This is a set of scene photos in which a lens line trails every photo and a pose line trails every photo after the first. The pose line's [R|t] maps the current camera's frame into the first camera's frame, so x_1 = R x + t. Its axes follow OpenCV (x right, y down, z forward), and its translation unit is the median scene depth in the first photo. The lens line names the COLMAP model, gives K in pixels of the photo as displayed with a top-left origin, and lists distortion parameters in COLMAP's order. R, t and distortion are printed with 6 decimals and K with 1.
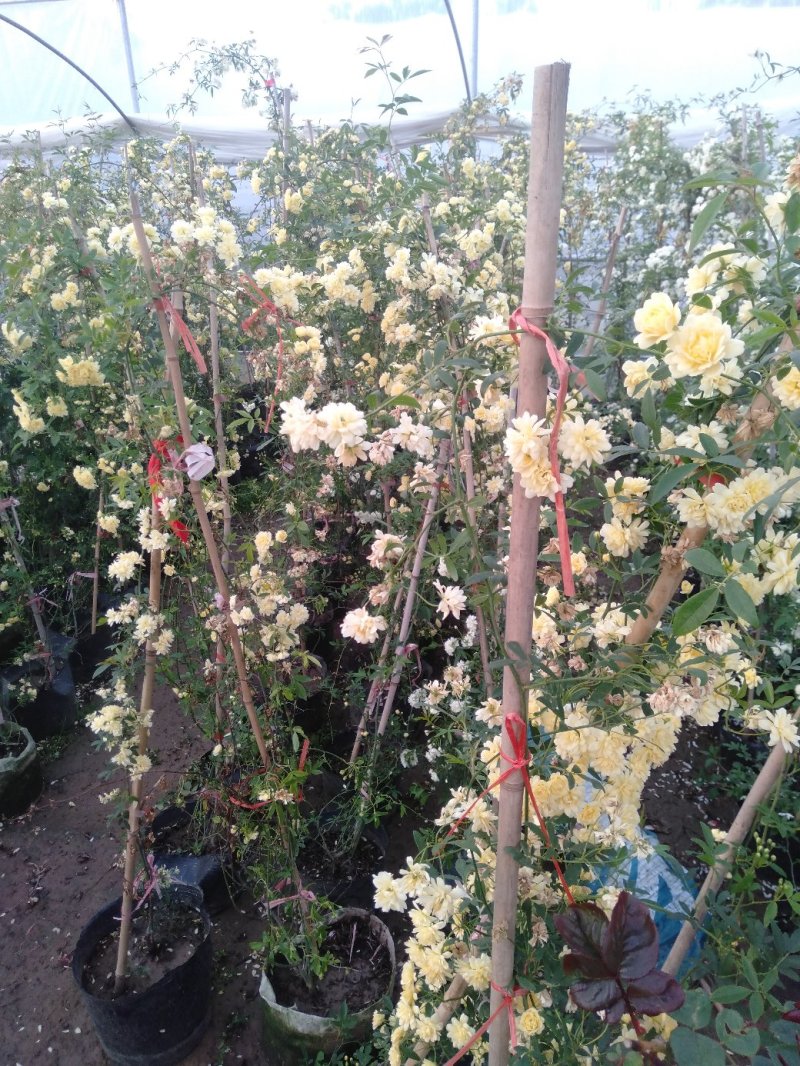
lens RADIAL K [[788.8, 0, 400.0], [0, 788.8, 533.0], [0, 0, 1]] dist [0.033136, -0.030374]
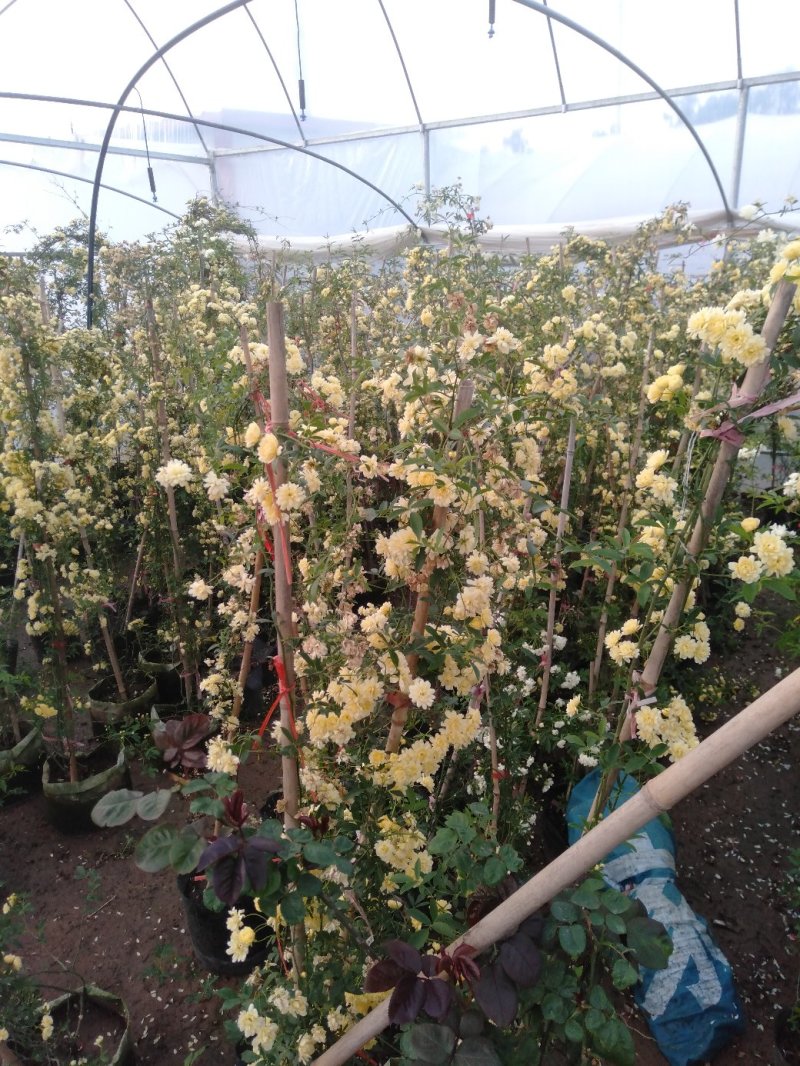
lens RADIAL K [[788.8, 0, 400.0], [0, 788.8, 533.0], [0, 0, 1]] dist [0.033136, -0.030374]
pose [[0.926587, 0.110143, -0.359589, 0.232581], [-0.143202, 0.987454, -0.066544, 0.011375], [0.347749, 0.113153, 0.930735, -0.118347]]
